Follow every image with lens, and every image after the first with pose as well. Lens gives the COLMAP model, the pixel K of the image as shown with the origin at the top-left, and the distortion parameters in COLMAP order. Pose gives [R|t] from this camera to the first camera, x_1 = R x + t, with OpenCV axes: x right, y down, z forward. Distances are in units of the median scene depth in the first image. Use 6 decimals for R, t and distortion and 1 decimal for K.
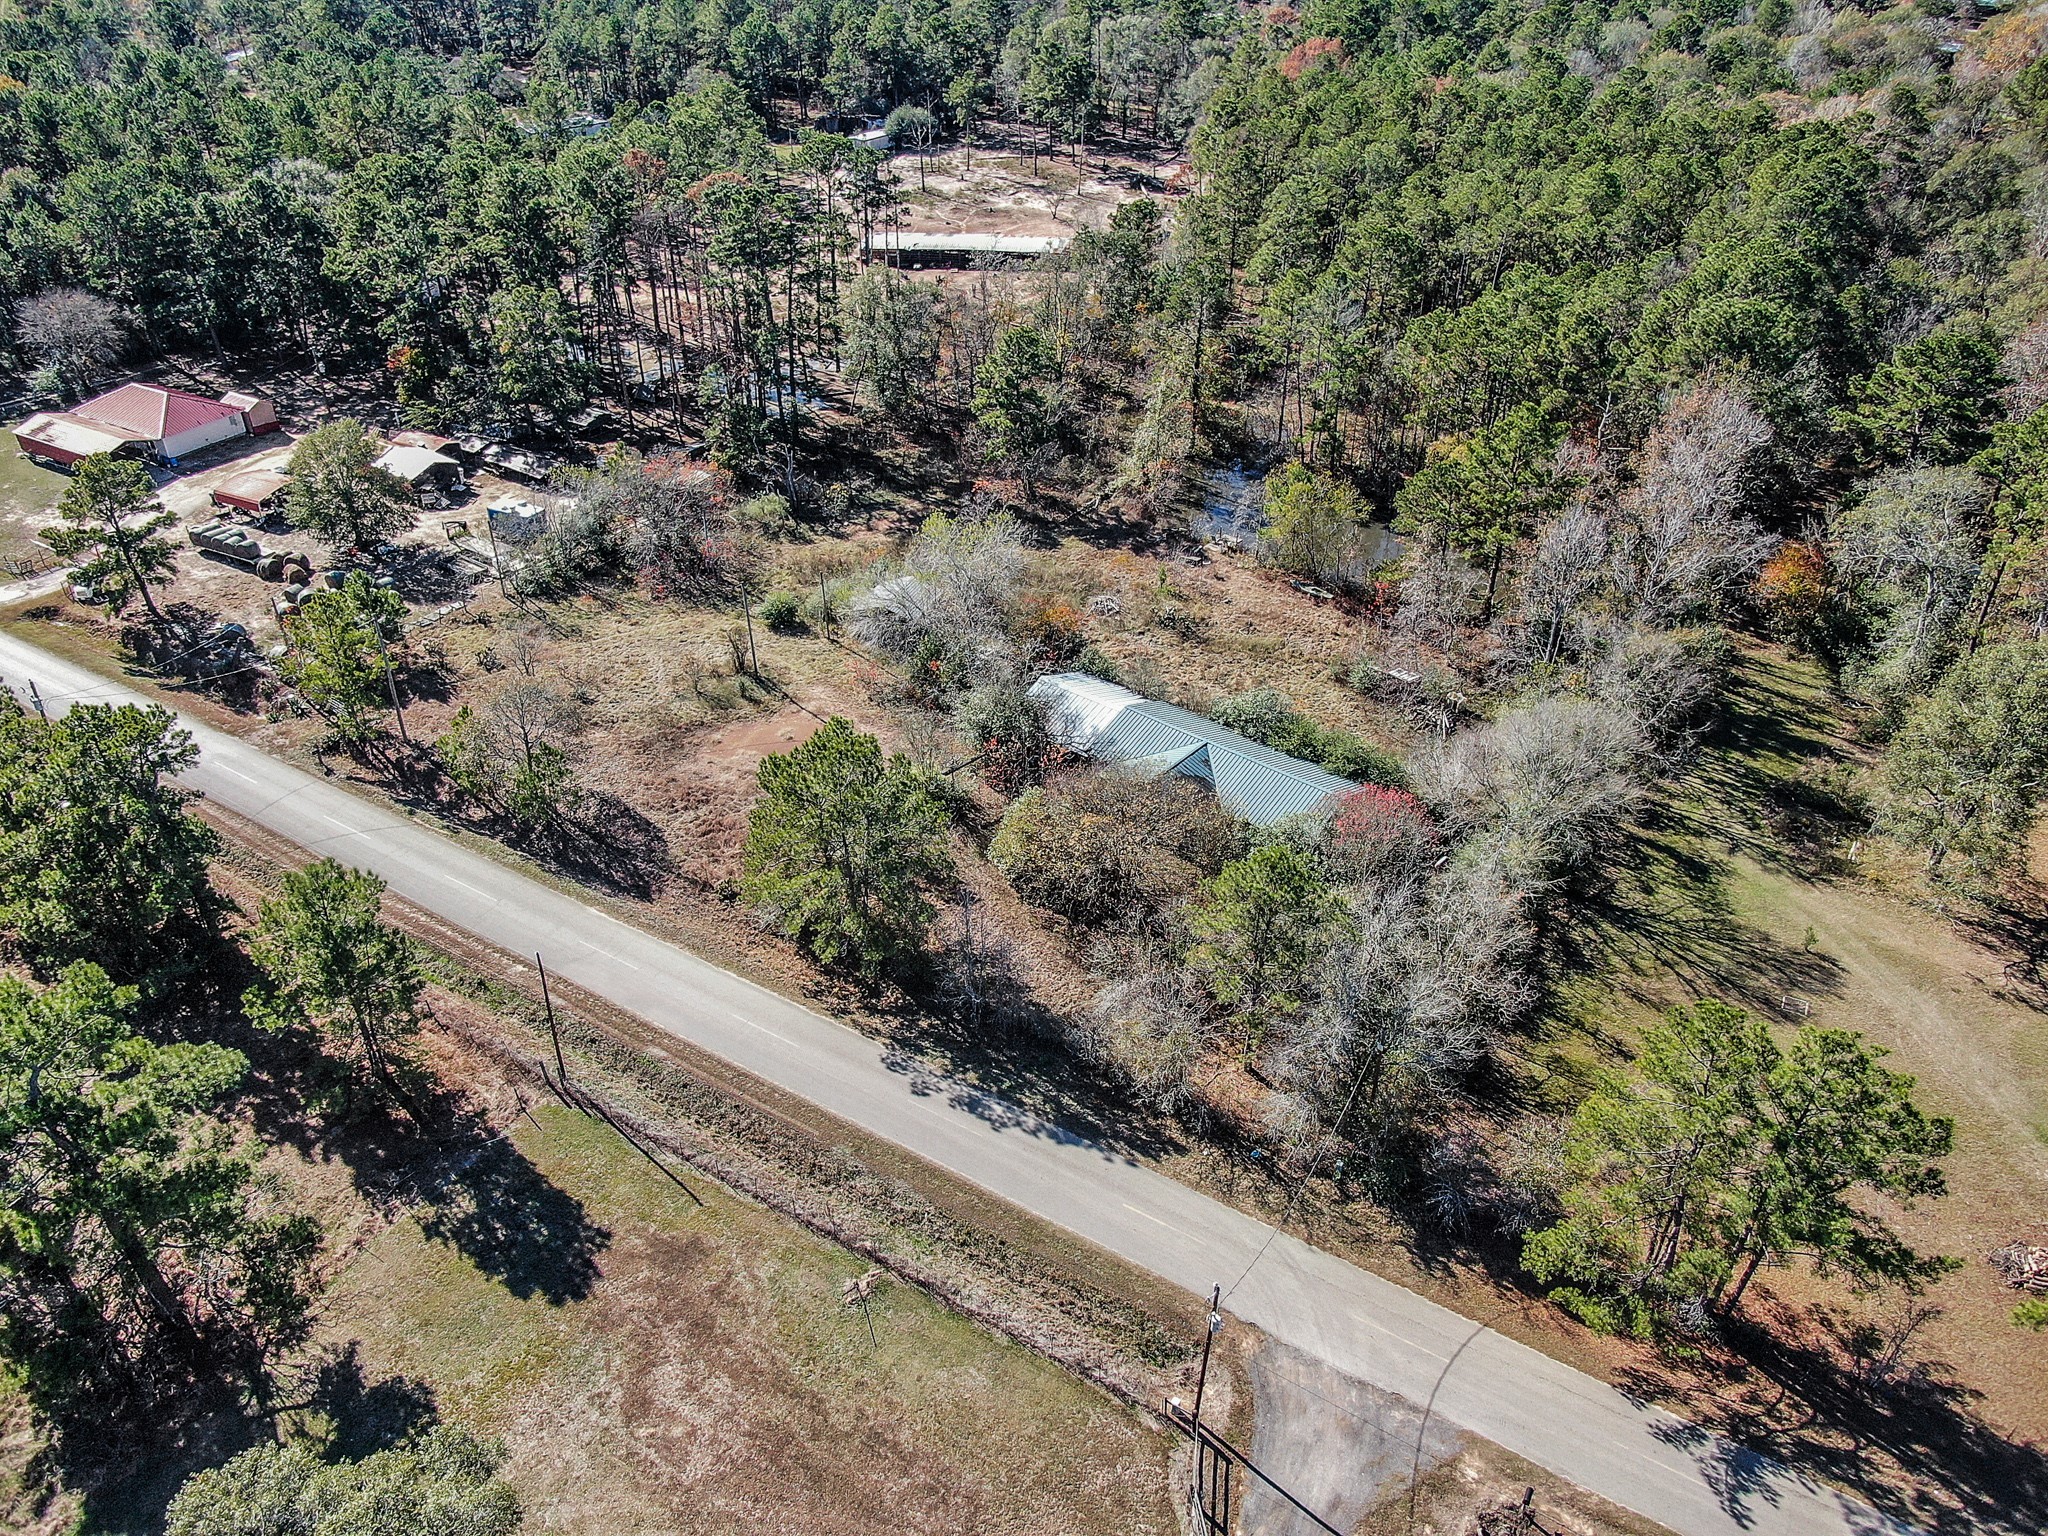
lens RADIAL K [[1468.4, 0, 1029.7], [0, 1468.4, 776.3], [0, 0, 1]] dist [-0.016304, 0.000321]
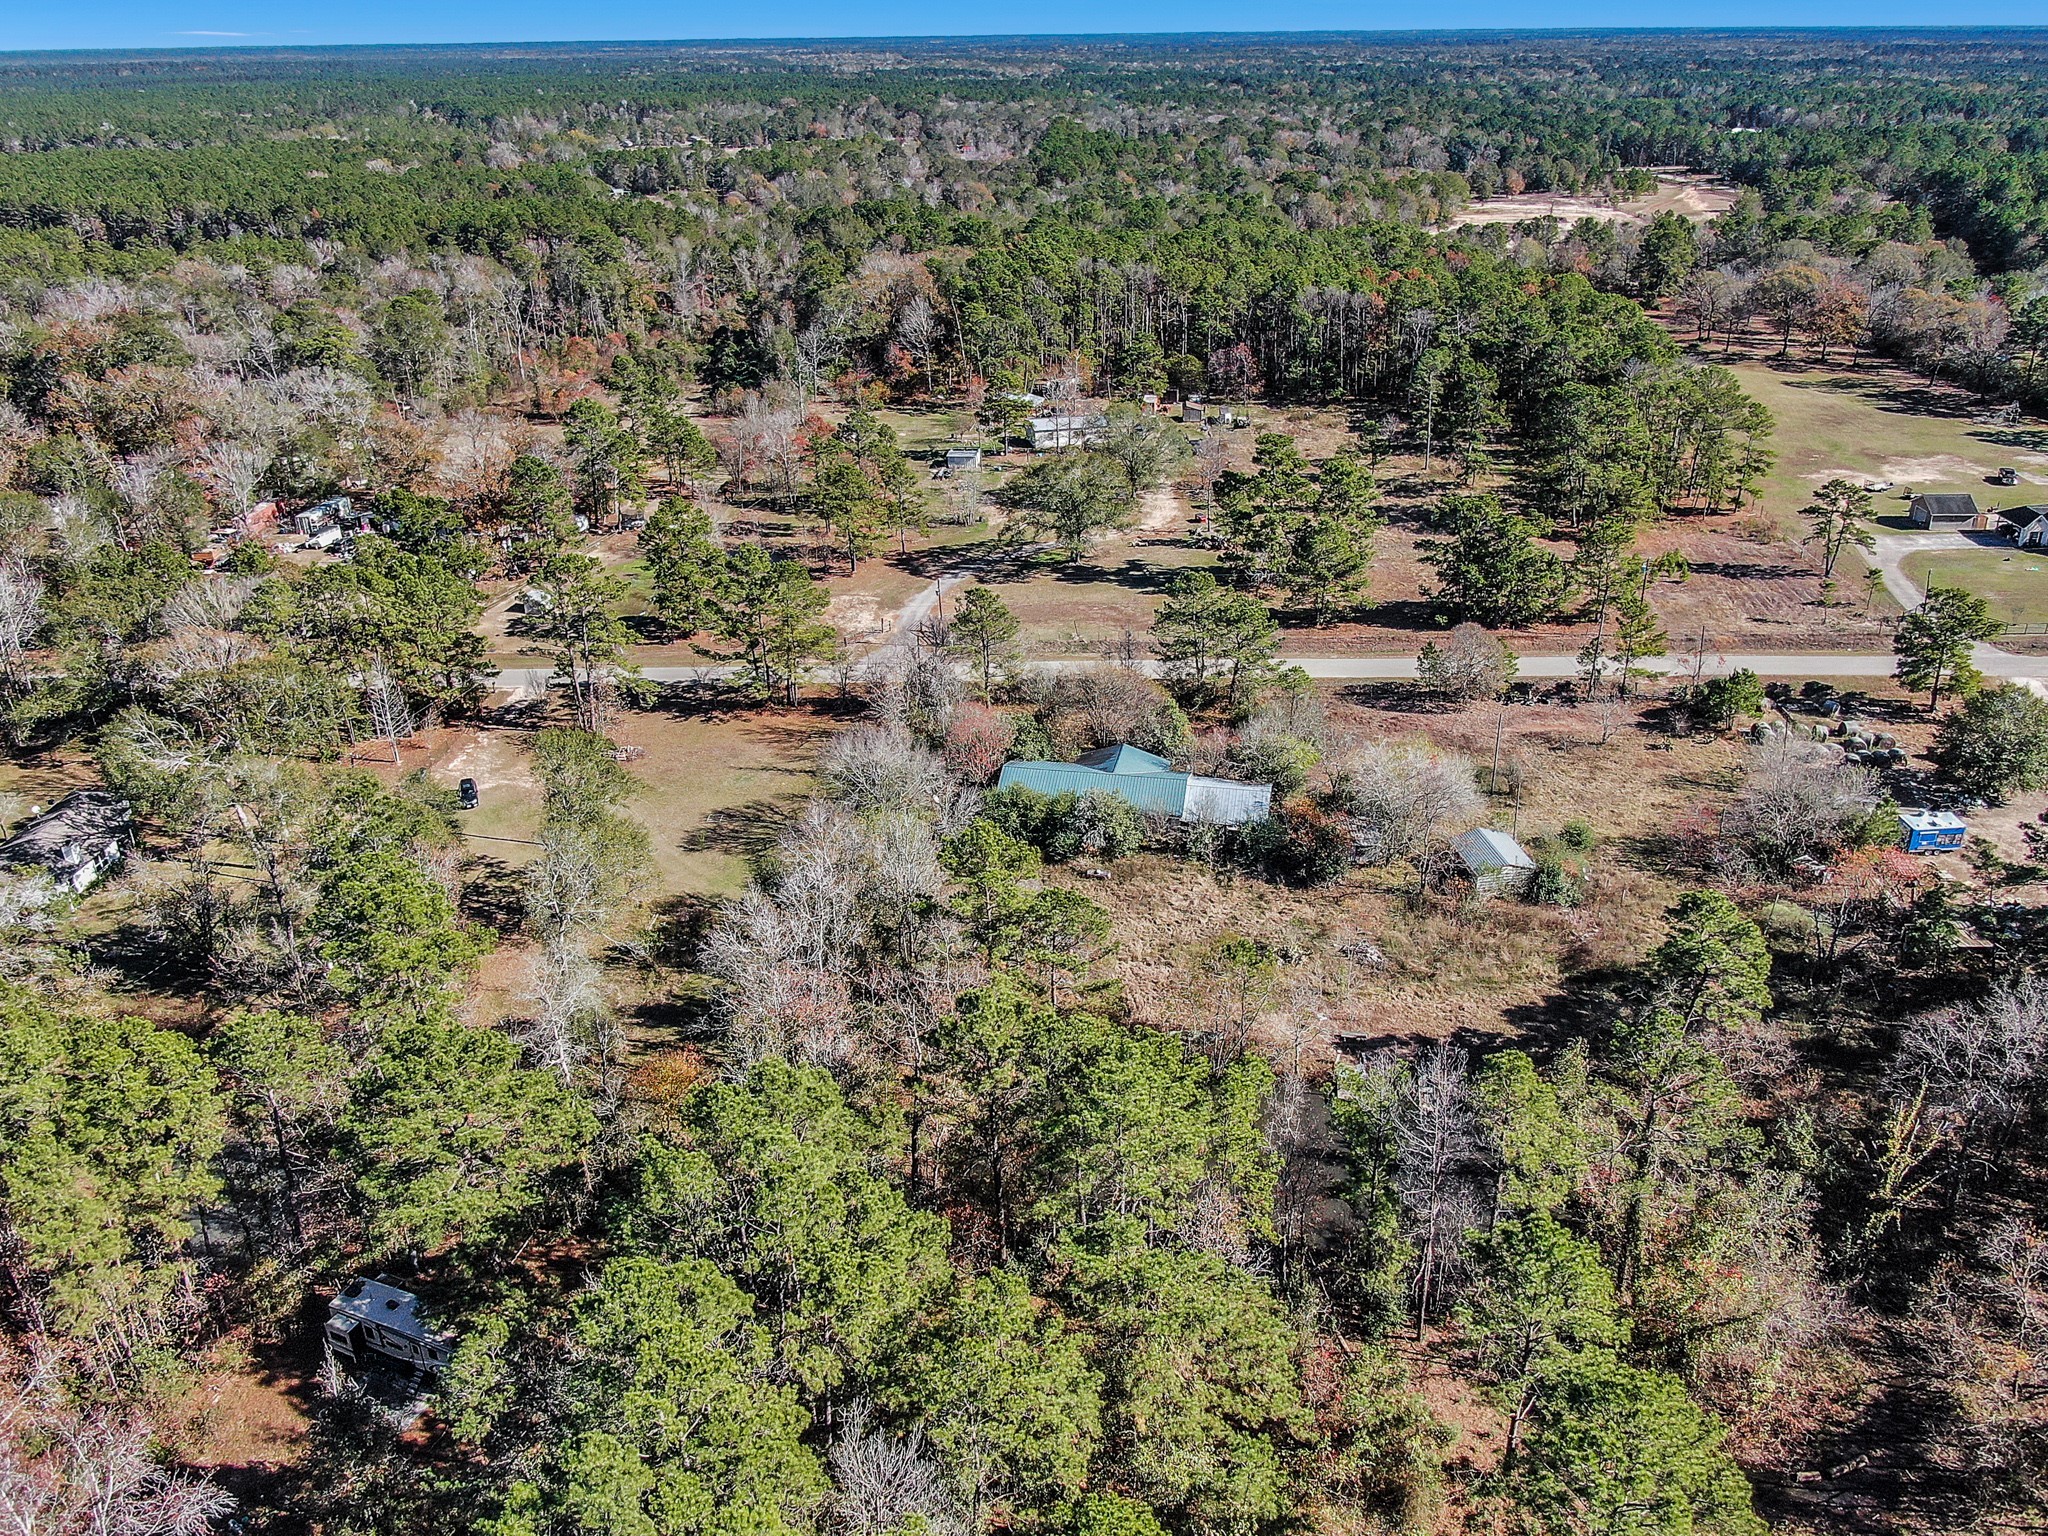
lens RADIAL K [[1468.4, 0, 1029.1], [0, 1468.4, 689.7], [0, 0, 1]] dist [-0.016304, 0.000321]
pose [[-0.871764, 0.208252, -0.443463, 0.848301], [-0.263782, 0.563251, 0.783050, -1.221355], [0.412852, 0.799612, -0.436089, 1.616668]]
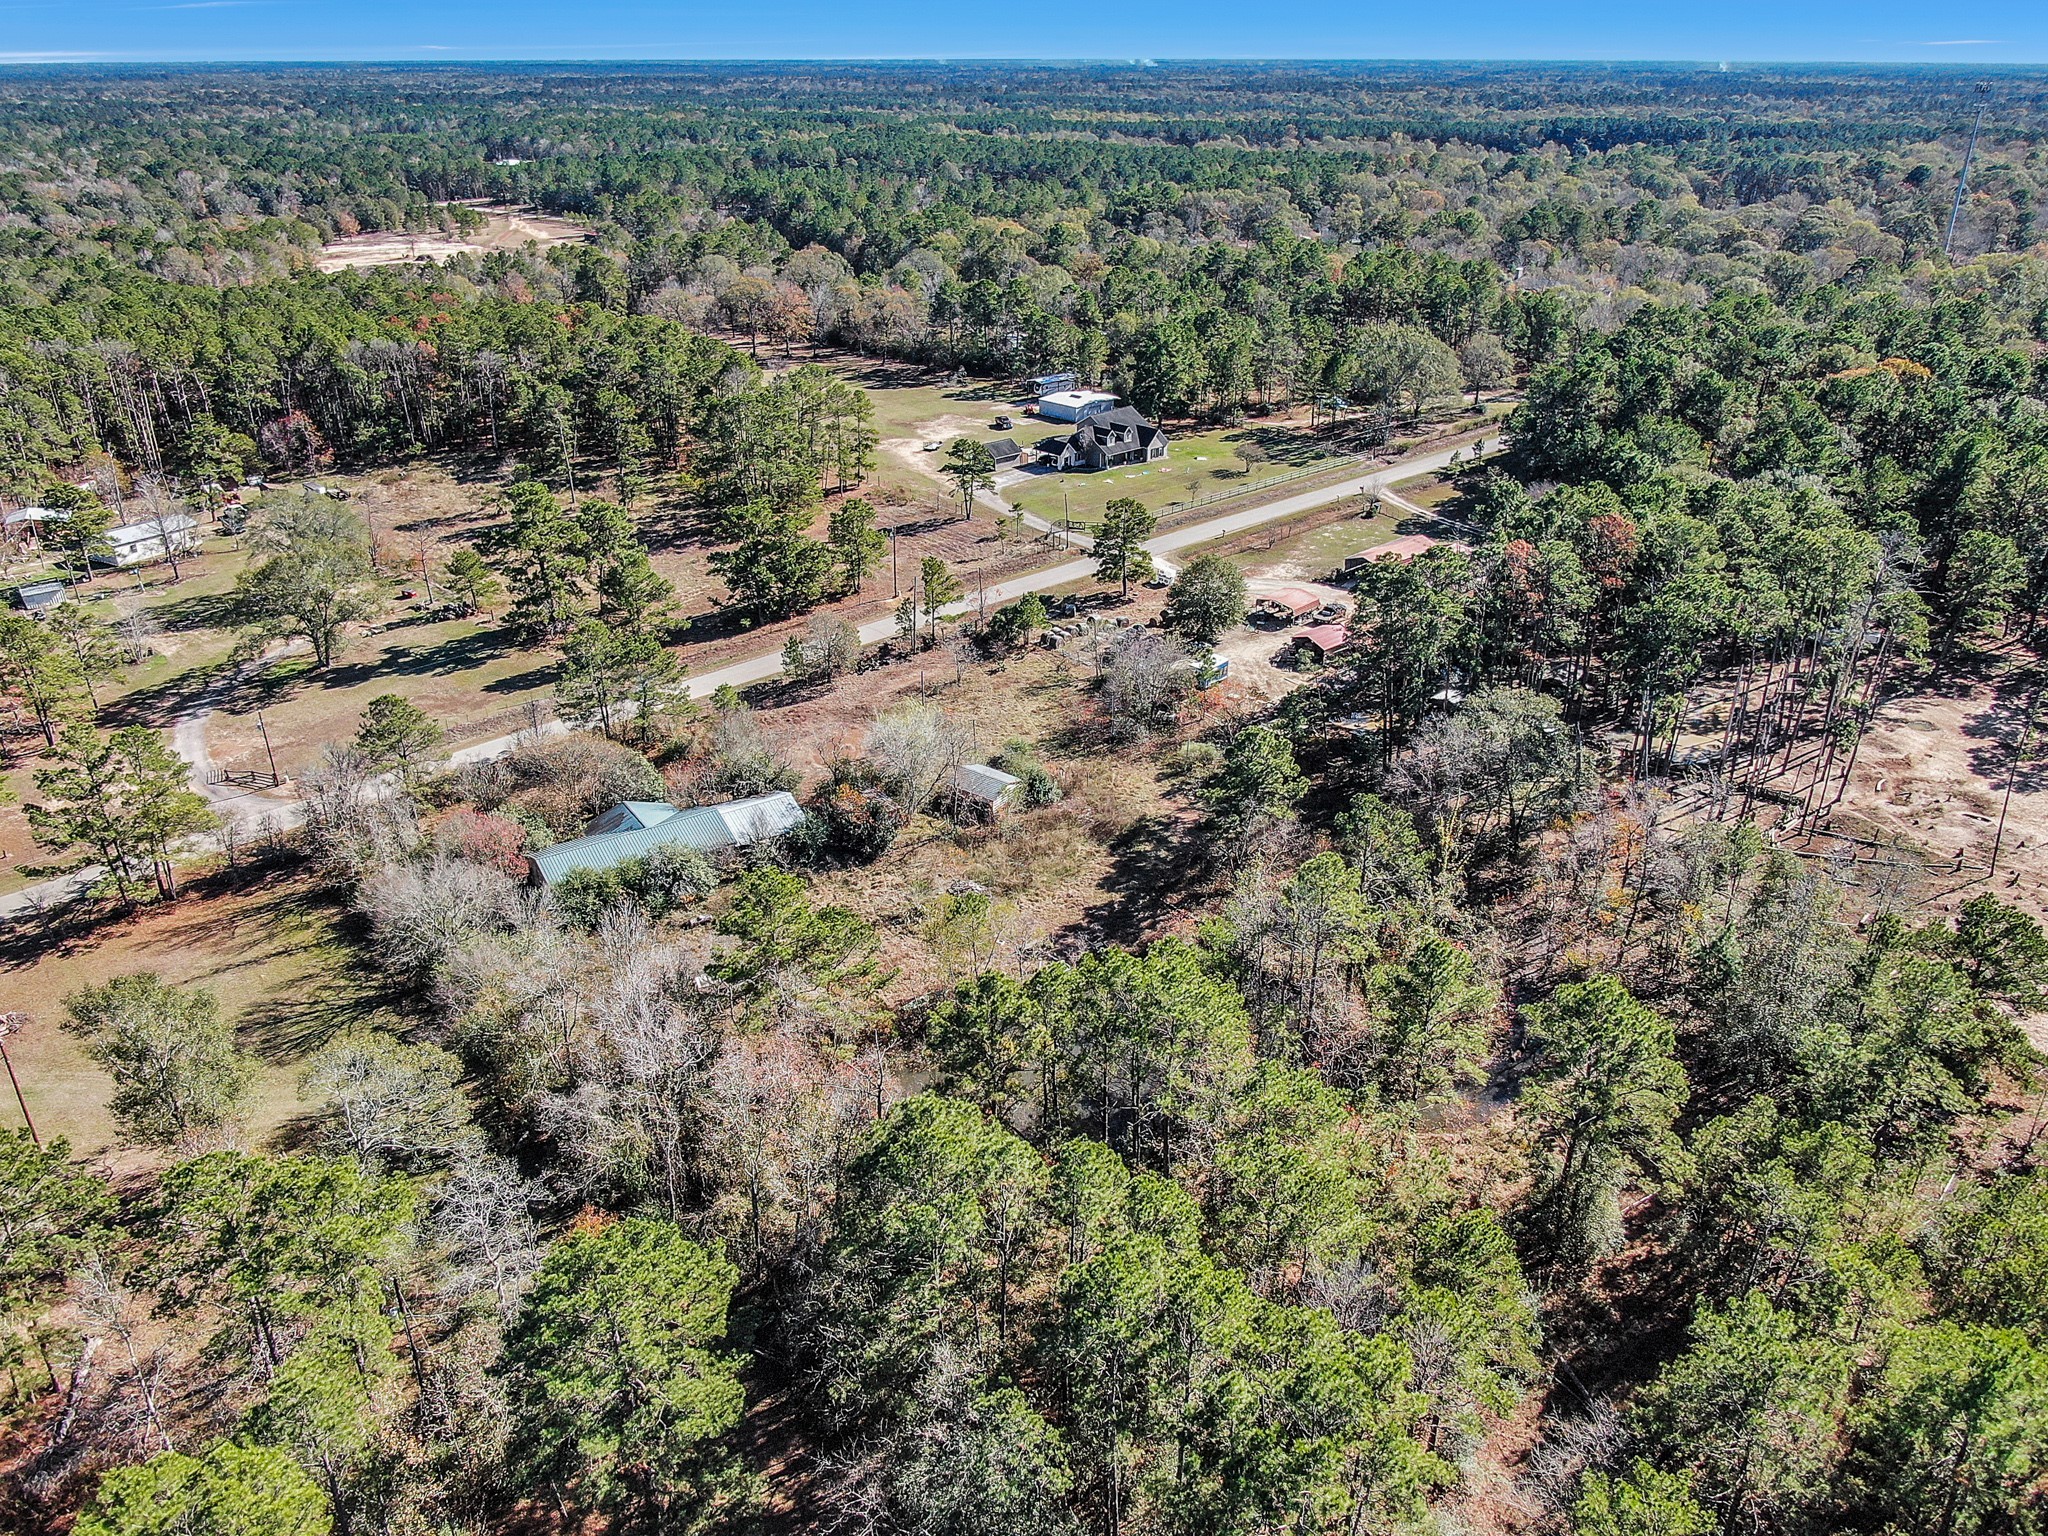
lens RADIAL K [[1468.4, 0, 1000.8], [0, 1468.4, 750.2], [0, 0, 1]] dist [-0.016304, 0.000321]
pose [[-0.284151, 0.407506, -0.867869, 1.275063], [-0.533701, 0.684752, 0.496264, -1.000057], [0.796506, 0.604196, 0.022913, 1.270348]]
